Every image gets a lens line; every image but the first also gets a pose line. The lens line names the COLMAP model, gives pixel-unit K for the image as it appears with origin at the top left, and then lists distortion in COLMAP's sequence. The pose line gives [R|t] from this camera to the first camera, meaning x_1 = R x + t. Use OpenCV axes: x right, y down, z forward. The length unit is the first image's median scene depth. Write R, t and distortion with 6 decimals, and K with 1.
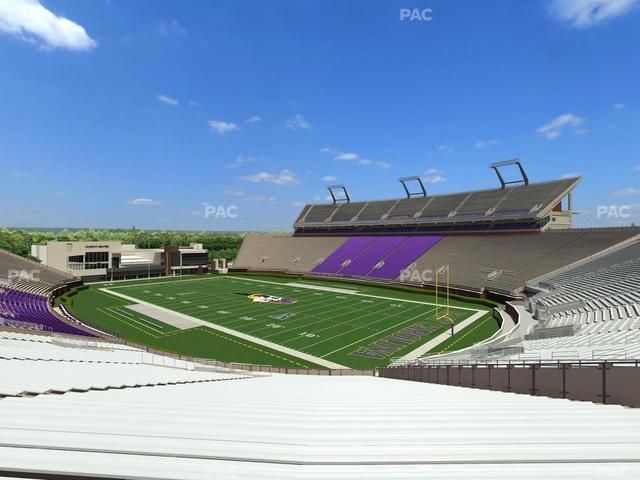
lens RADIAL K [[320.0, 0, 318.6], [0, 320.0, 241.5], [0, 0, 1]] dist [0.000089, -0.000070]
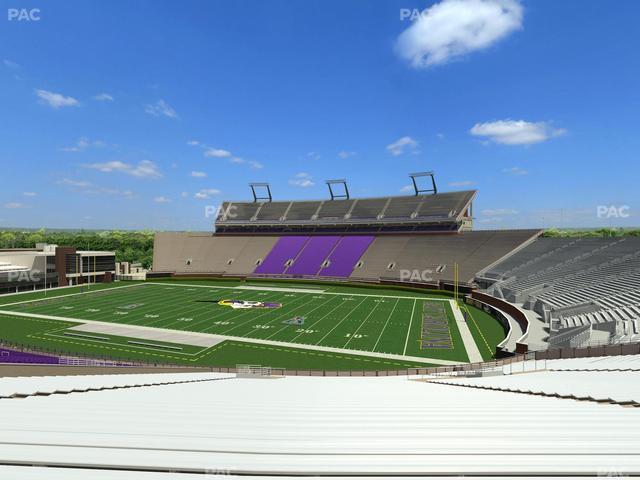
lens RADIAL K [[320.0, 0, 318.9], [0, 320.0, 242.7], [0, 0, 1]] dist [0.000089, -0.000070]
pose [[0.923860, -0.003218, 0.382718, -0.166758], [0.001842, 0.999990, 0.003962, 0.000686], [-0.382727, -0.002955, 0.923857, 0.044545]]
